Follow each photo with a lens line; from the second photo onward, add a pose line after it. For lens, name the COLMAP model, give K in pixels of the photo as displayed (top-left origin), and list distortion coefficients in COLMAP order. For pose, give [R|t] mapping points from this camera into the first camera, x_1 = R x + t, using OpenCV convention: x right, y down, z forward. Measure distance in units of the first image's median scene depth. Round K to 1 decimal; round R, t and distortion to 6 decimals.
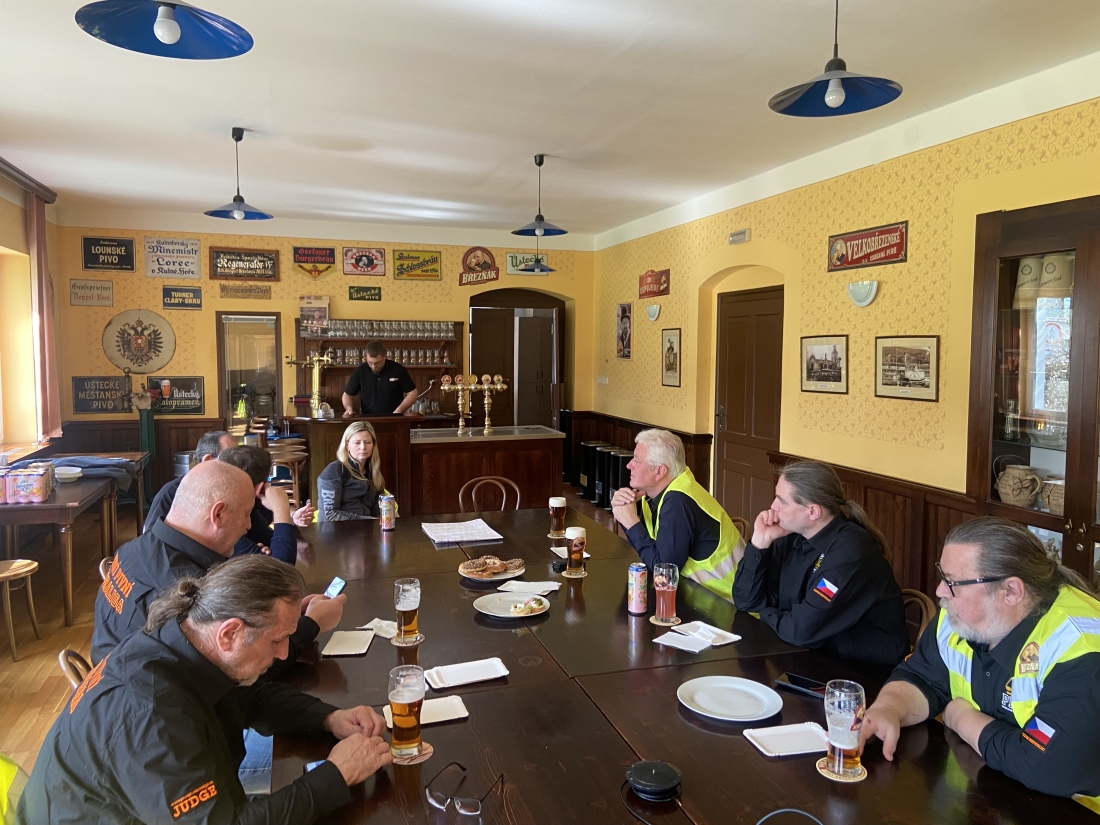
lens RADIAL K [[823.6, 0, 556.8], [0, 823.6, 409.5], [0, 0, 1]] dist [0.076942, -0.051887]
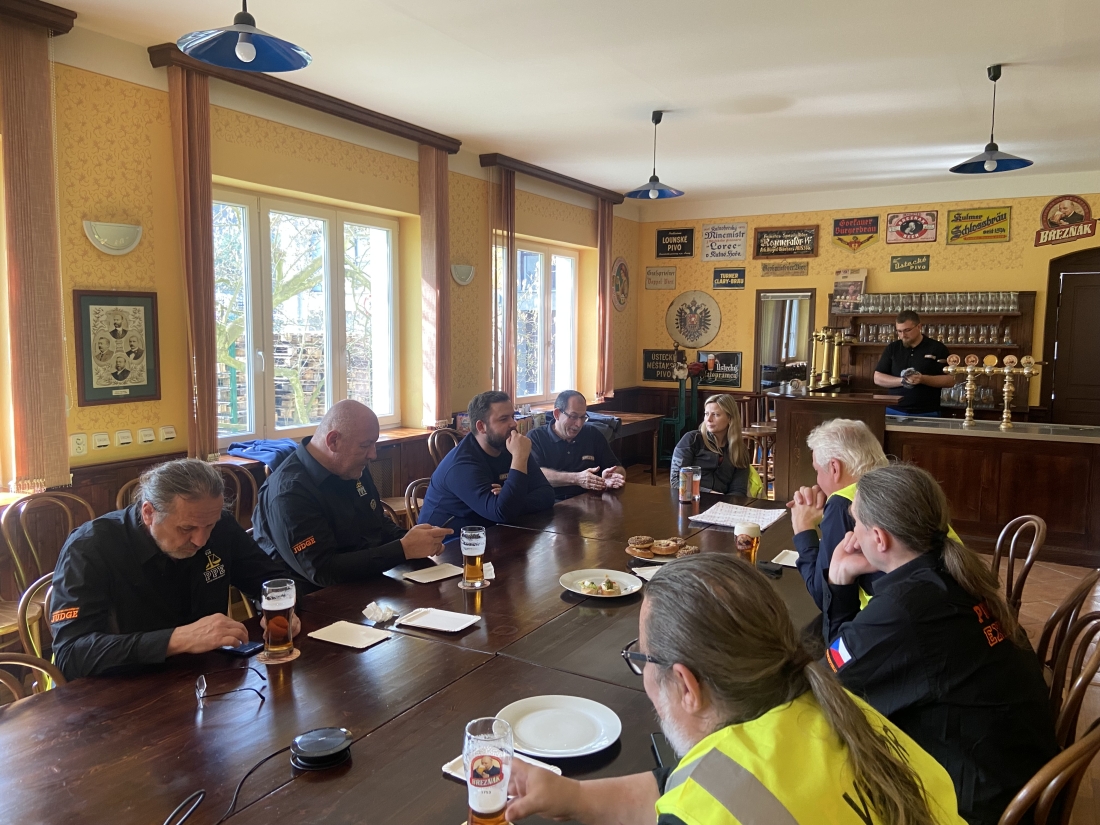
lens RADIAL K [[823.6, 0, 551.0], [0, 823.6, 405.6], [0, 0, 1]] dist [0.076942, -0.051887]
pose [[0.673389, 0.072159, -0.735758, 0.191371], [-0.063151, 0.997202, 0.040002, 0.001615], [0.736586, 0.019527, 0.676062, 0.110768]]
